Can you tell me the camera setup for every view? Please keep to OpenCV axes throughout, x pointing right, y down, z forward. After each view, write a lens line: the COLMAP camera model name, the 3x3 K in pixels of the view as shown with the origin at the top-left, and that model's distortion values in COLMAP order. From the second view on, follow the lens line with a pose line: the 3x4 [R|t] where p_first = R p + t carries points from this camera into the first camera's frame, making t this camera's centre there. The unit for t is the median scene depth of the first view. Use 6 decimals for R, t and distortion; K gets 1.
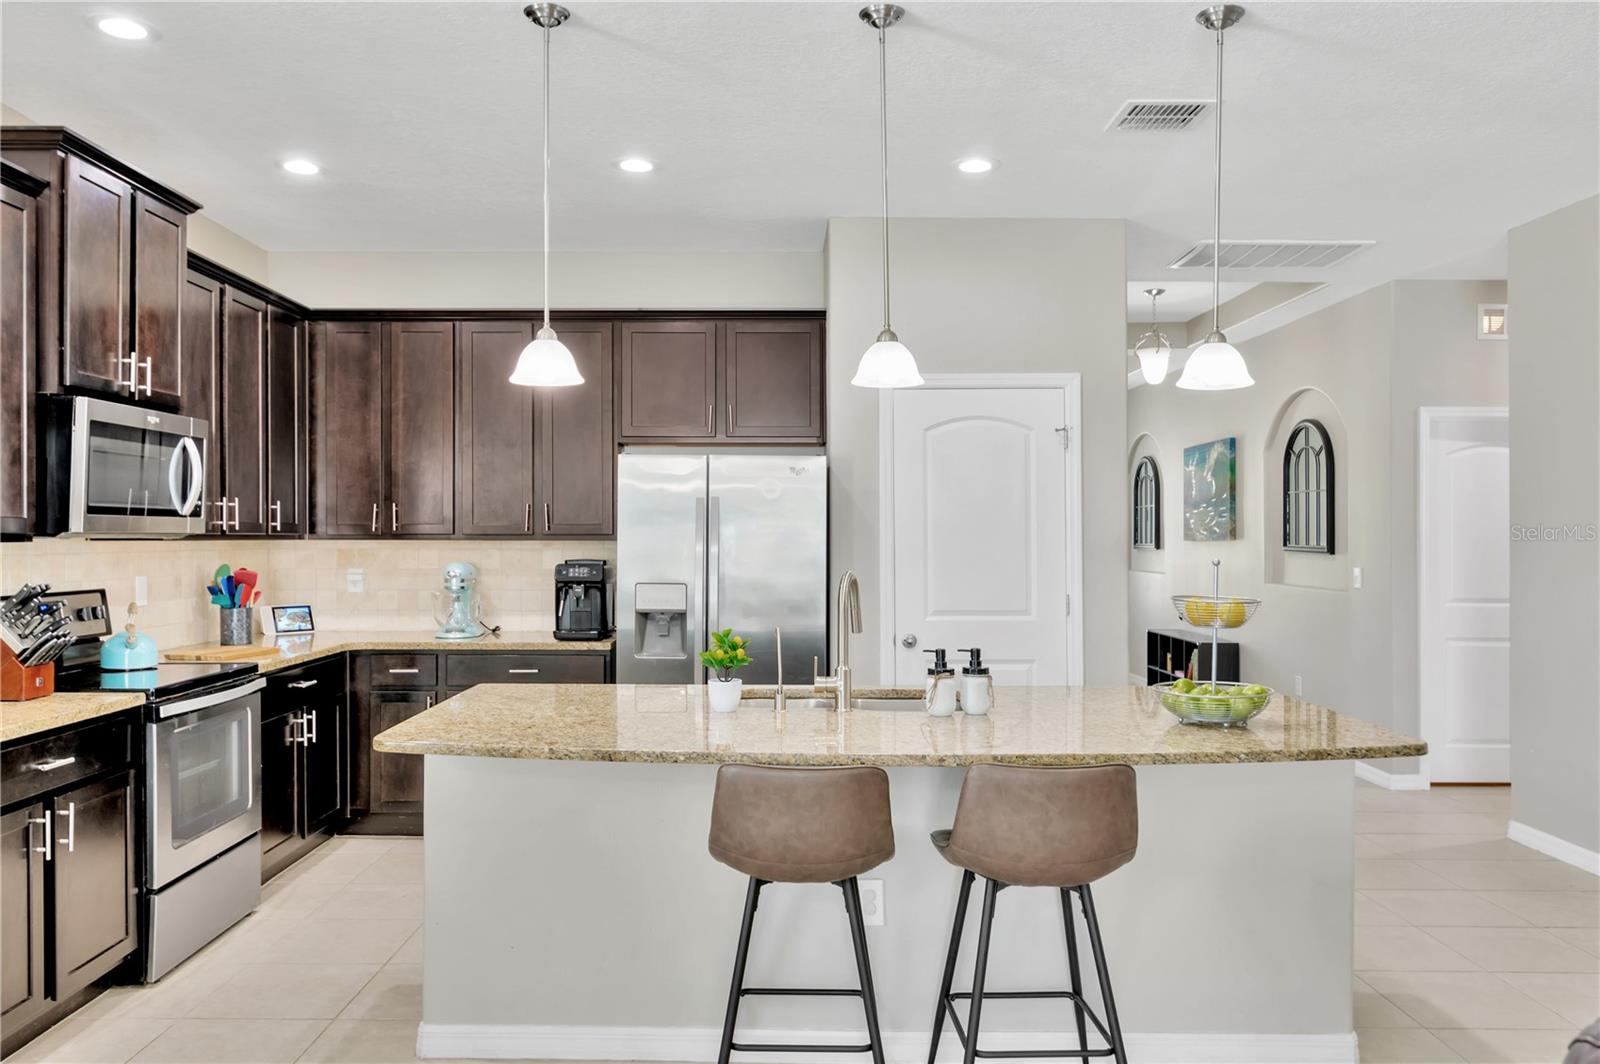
lens RADIAL K [[1185.7, 0, 767.9], [0, 1185.7, 541.7], [0, 0, 1]] dist [-0.015540, 0.016584]
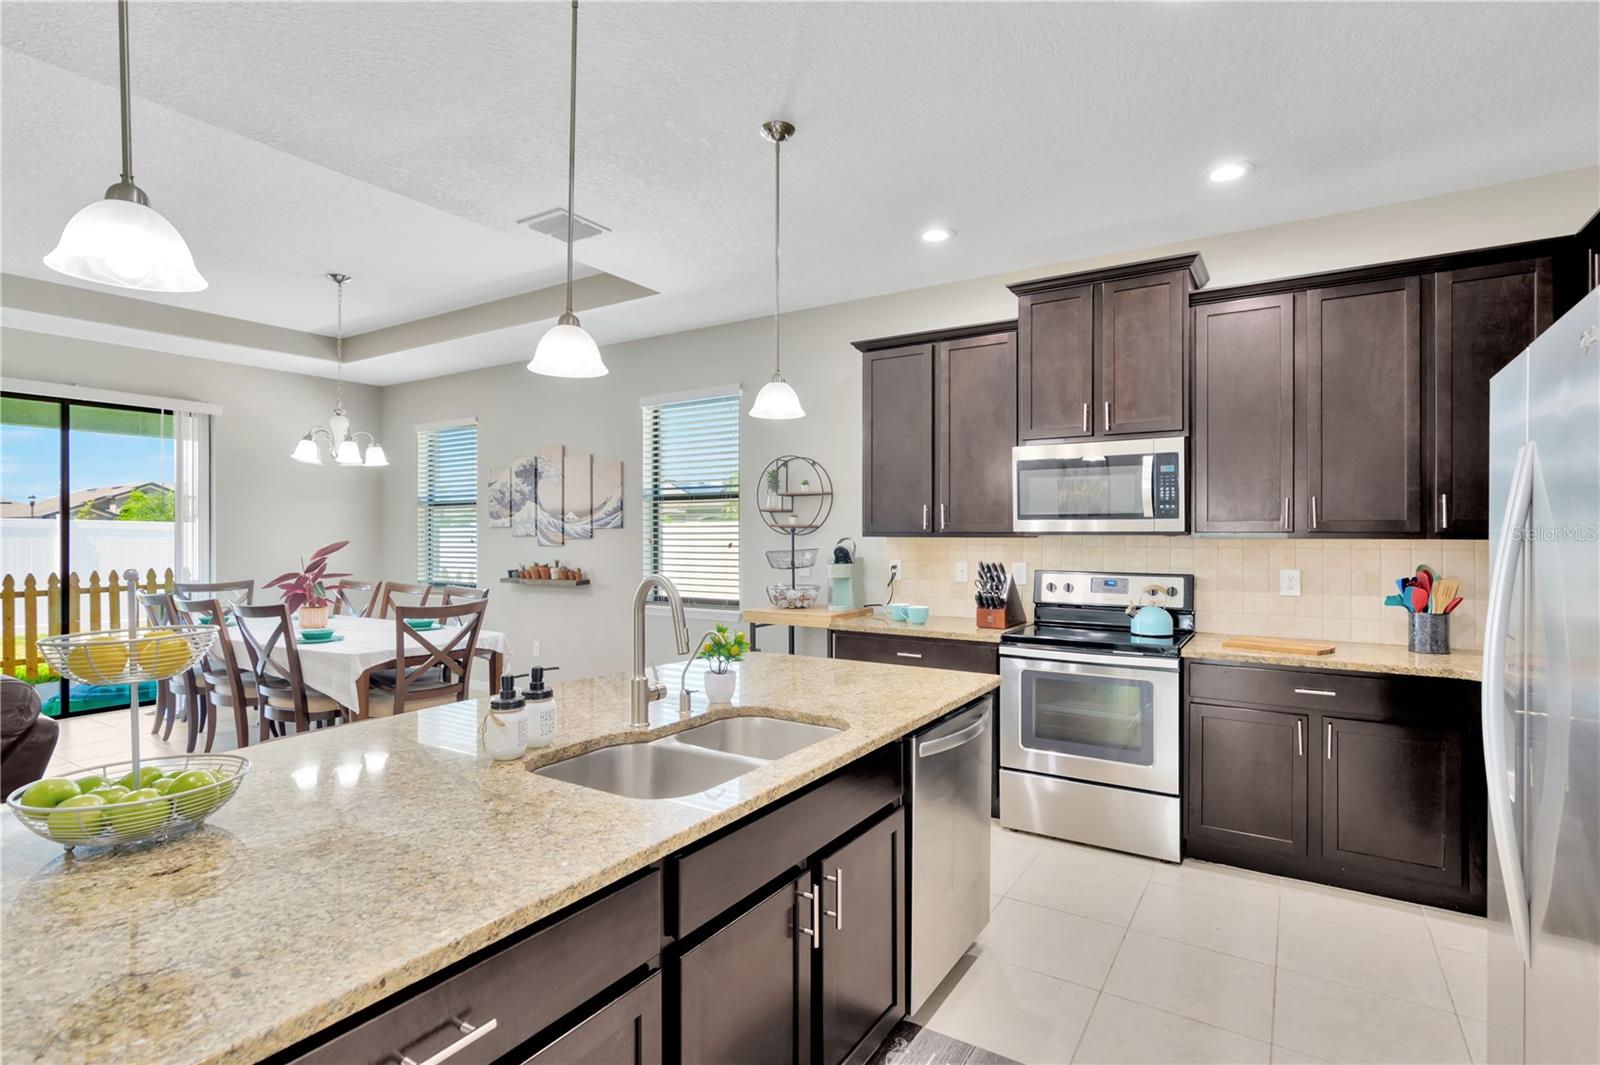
lens RADIAL K [[784.0, 0, 802.4], [0, 784.0, 534.6], [0, 0, 1]] dist [-0.004268, 0.004687]
pose [[-0.527759, 0.000111, -0.849394, 0.331518], [-0.005964, 0.999975, 0.003836, -0.004212], [0.849374, 0.007090, -0.527745, 0.927443]]
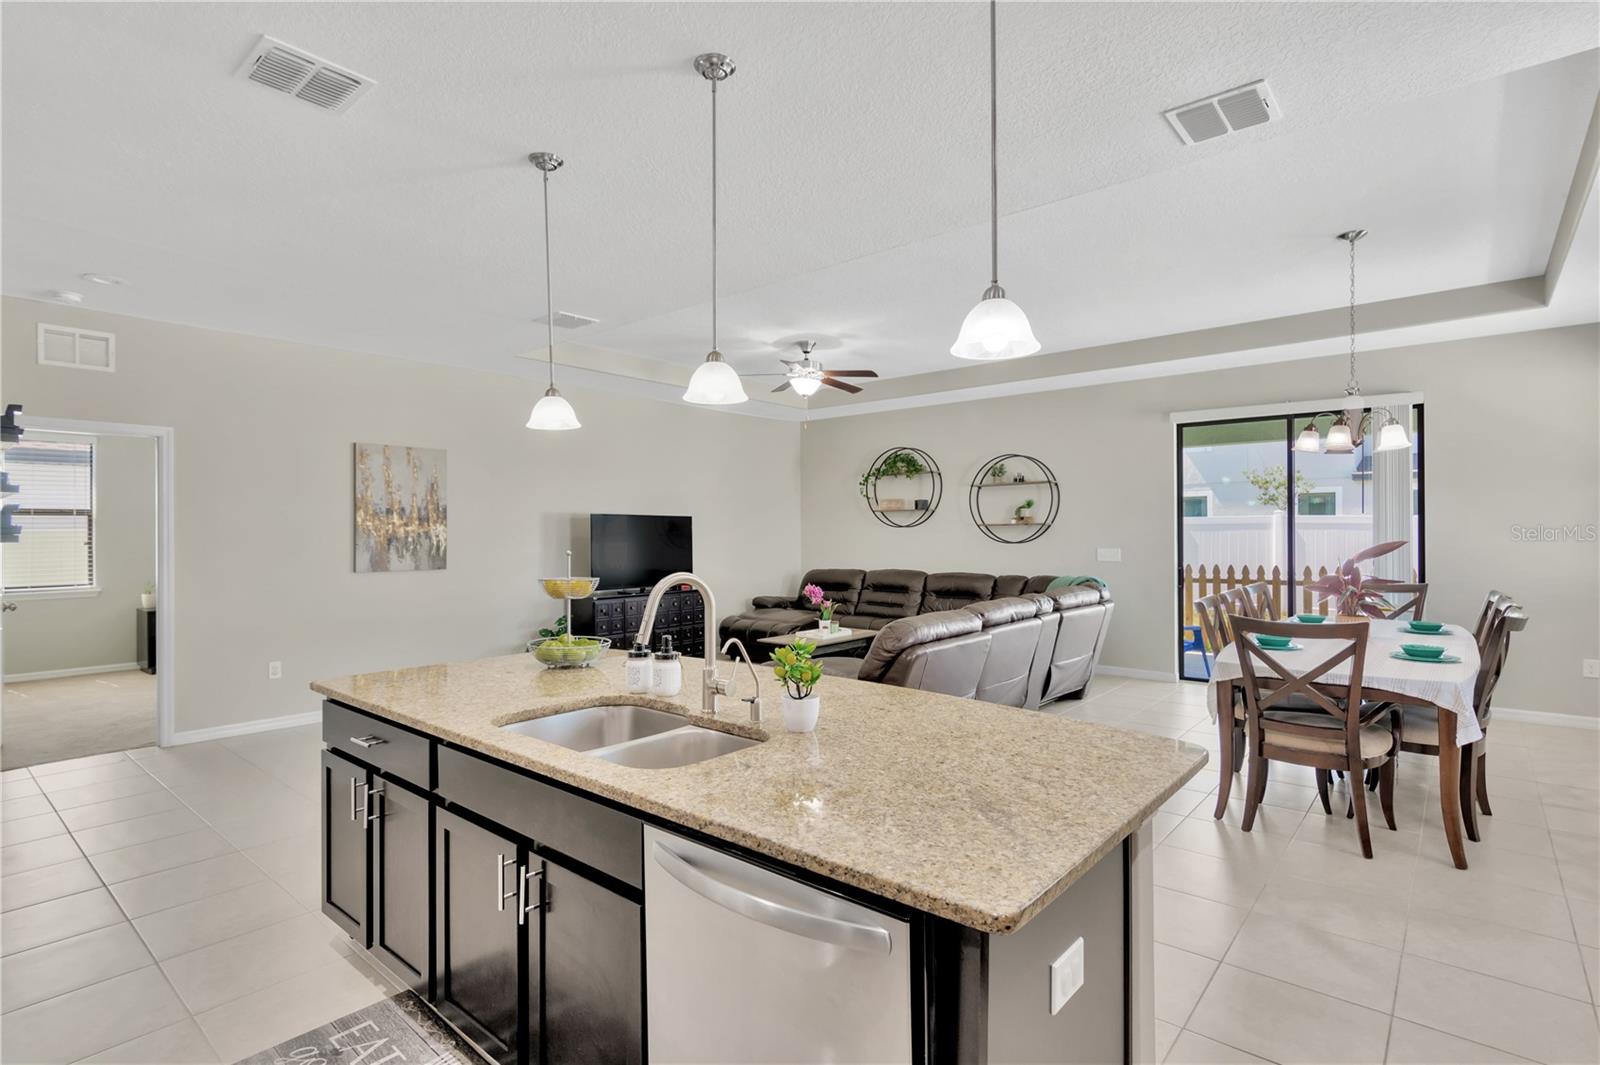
lens RADIAL K [[784.0, 0, 796.8], [0, 784.0, 534.7], [0, 0, 1]] dist [-0.004268, 0.004687]
pose [[-0.767072, -0.003970, 0.641548, -0.273901], [0.003771, 0.999936, 0.010696, -0.008276], [-0.641550, 0.010623, -0.767008, 0.949845]]
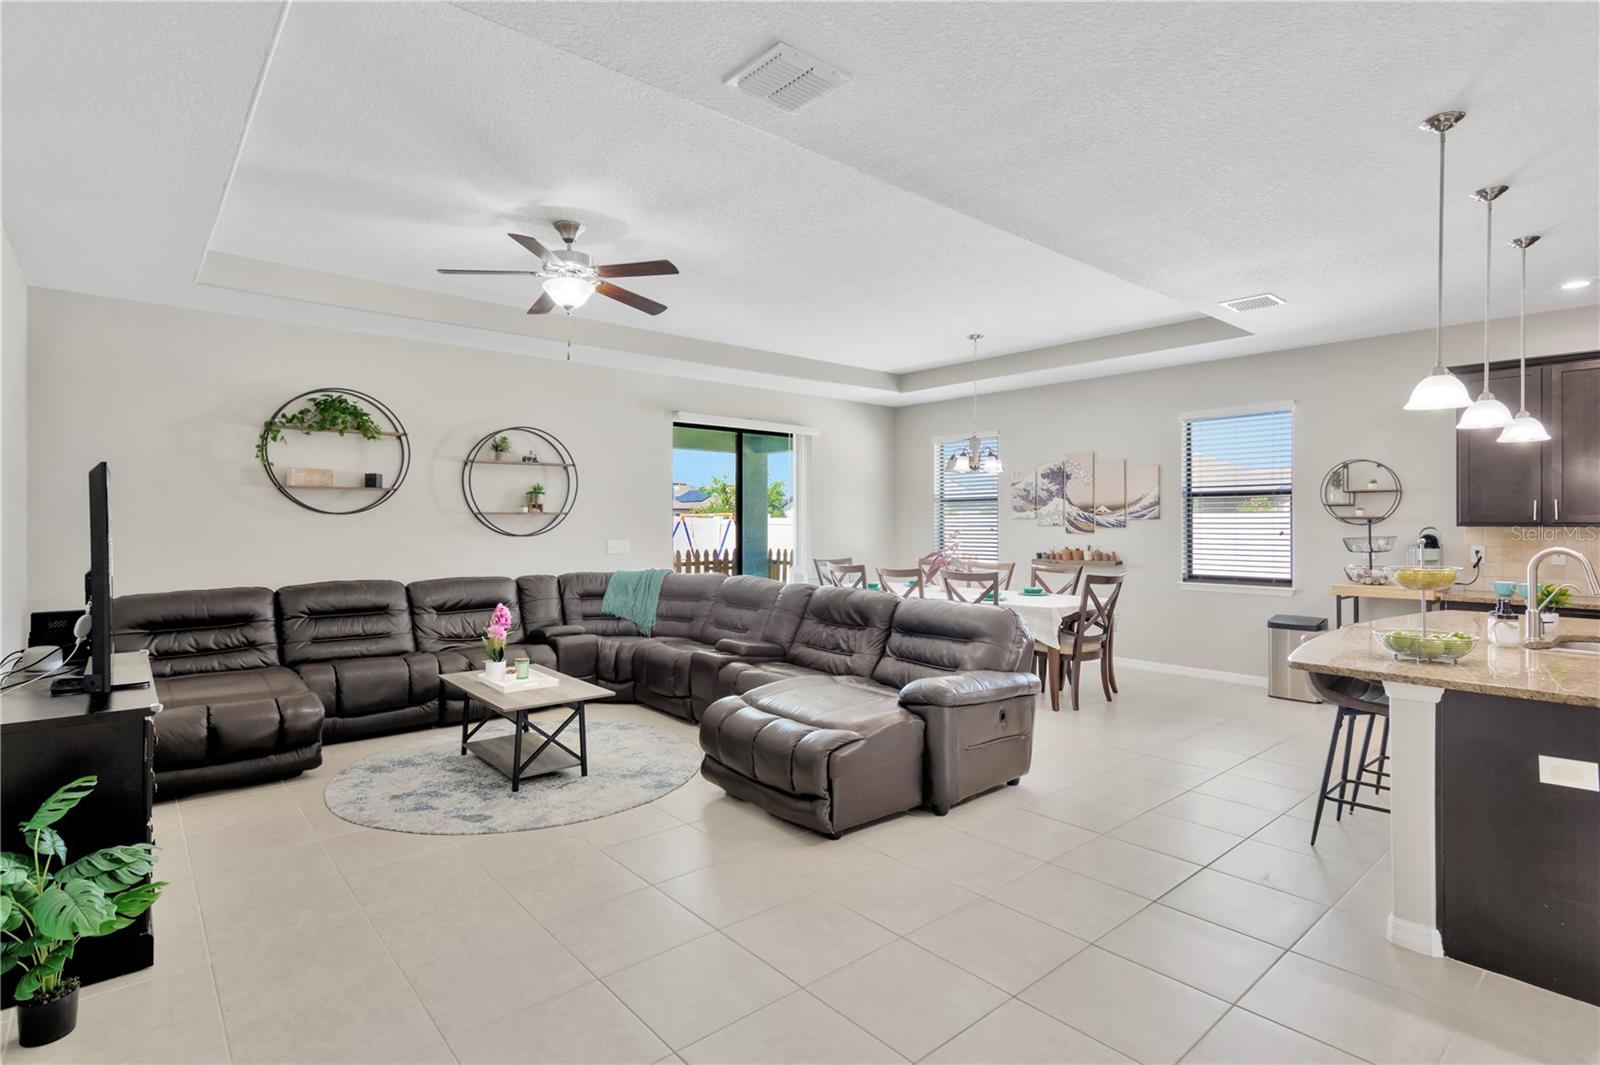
lens RADIAL K [[784.0, 0, 803.5], [0, 784.0, 523.3], [0, 0, 1]] dist [-0.004268, 0.004687]
pose [[-0.746401, -0.002580, -0.665491, 0.914795], [-0.006351, 0.999975, 0.003247, -0.001004], [0.665466, 0.006650, -0.746399, 0.728877]]
